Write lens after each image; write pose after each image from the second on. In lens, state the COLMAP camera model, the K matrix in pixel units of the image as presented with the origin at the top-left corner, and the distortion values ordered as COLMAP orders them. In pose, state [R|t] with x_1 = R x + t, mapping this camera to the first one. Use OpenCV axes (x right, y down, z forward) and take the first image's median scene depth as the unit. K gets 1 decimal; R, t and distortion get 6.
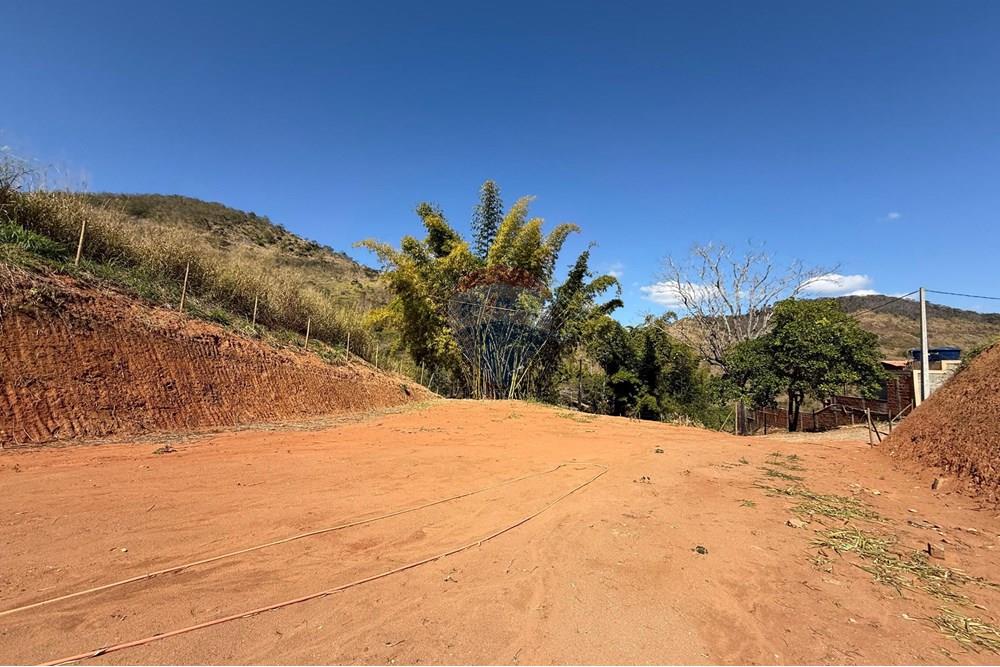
lens RADIAL K [[397.6, 0, 506.9], [0, 397.6, 335.8], [0, 0, 1]] dist [-0.000952, -0.000133]
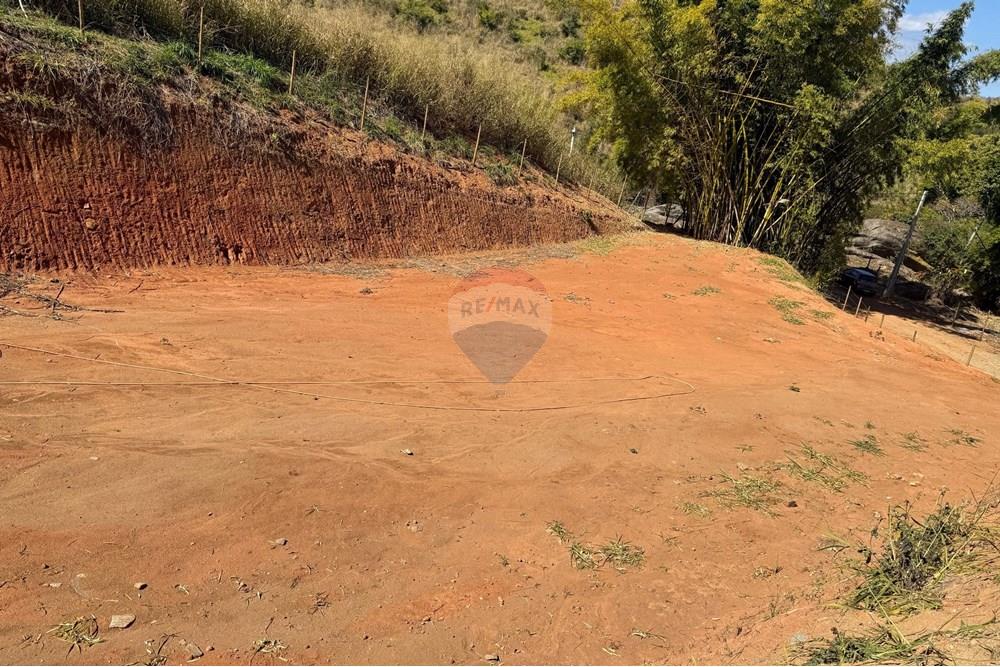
lens RADIAL K [[692.8, 0, 501.3], [0, 692.8, 337.2], [0, 0, 1]] dist [0.142364, -0.235311]
pose [[0.891172, 0.253434, -0.376277, 0.253529], [-0.092621, 0.913583, 0.395963, -0.276921], [0.444111, -0.318020, 0.837633, -0.429199]]
